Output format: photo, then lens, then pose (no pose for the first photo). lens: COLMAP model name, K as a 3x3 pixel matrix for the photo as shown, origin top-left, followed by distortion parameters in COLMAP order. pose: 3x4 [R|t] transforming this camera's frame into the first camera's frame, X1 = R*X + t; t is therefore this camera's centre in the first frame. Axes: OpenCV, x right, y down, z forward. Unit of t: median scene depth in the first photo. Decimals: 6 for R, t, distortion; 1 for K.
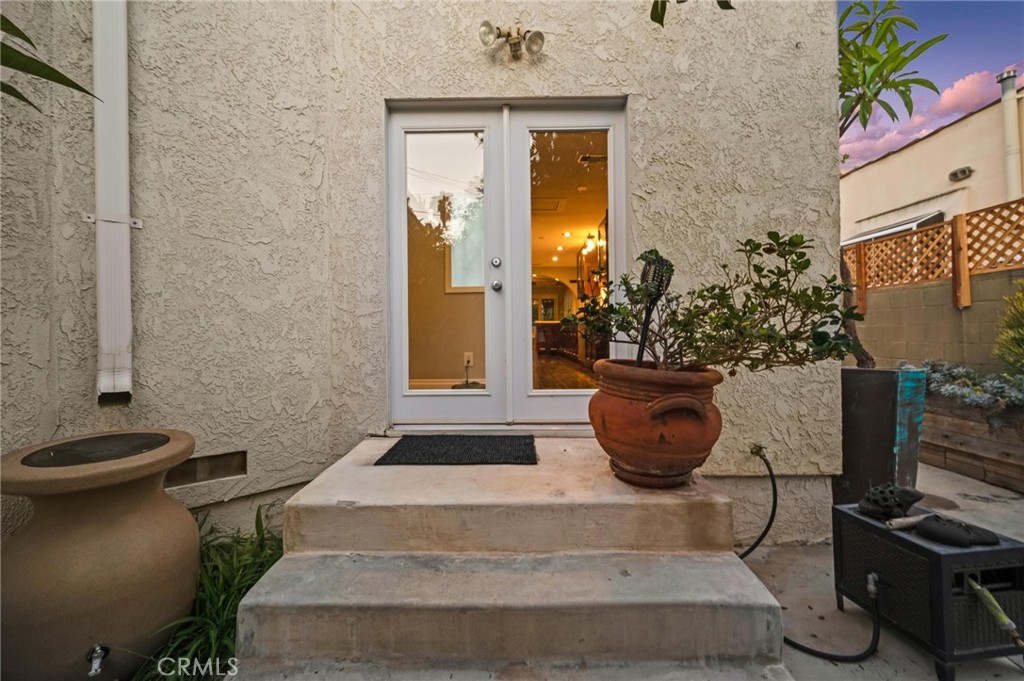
lens RADIAL K [[402.8, 0, 510.7], [0, 402.8, 334.8], [0, 0, 1]] dist [-0.002842, -0.000310]
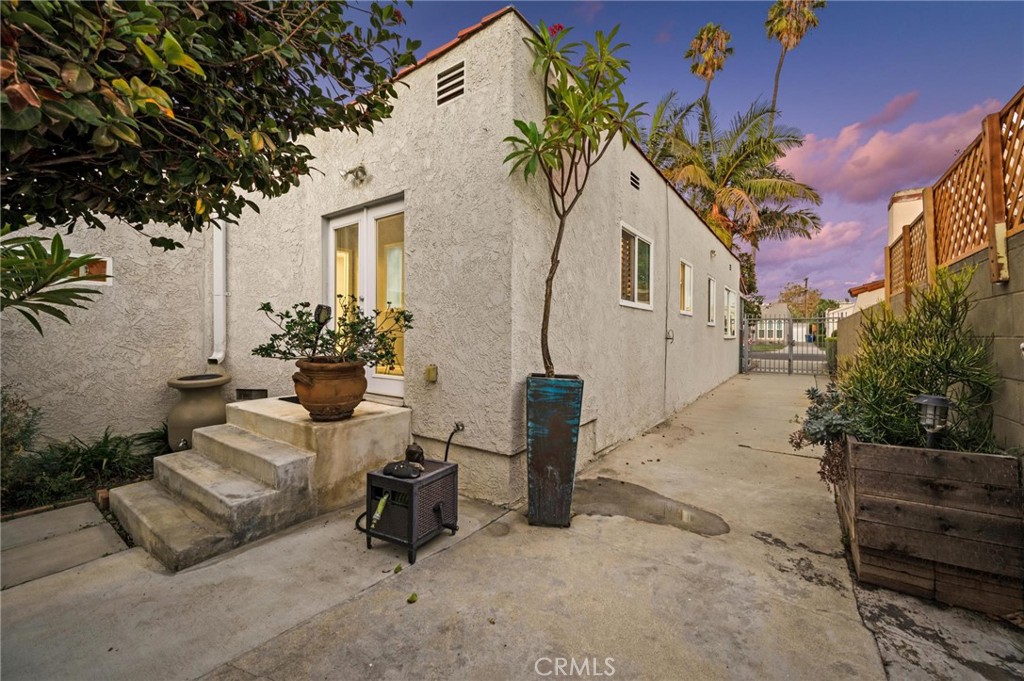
lens RADIAL K [[402.8, 0, 510.7], [0, 402.8, 334.8], [0, 0, 1]] dist [-0.002842, -0.000310]
pose [[0.819250, 0.016230, -0.573207, 1.554671], [-0.013020, 0.999868, 0.009701, -0.051138], [0.573289, -0.000484, 0.819353, -0.053658]]
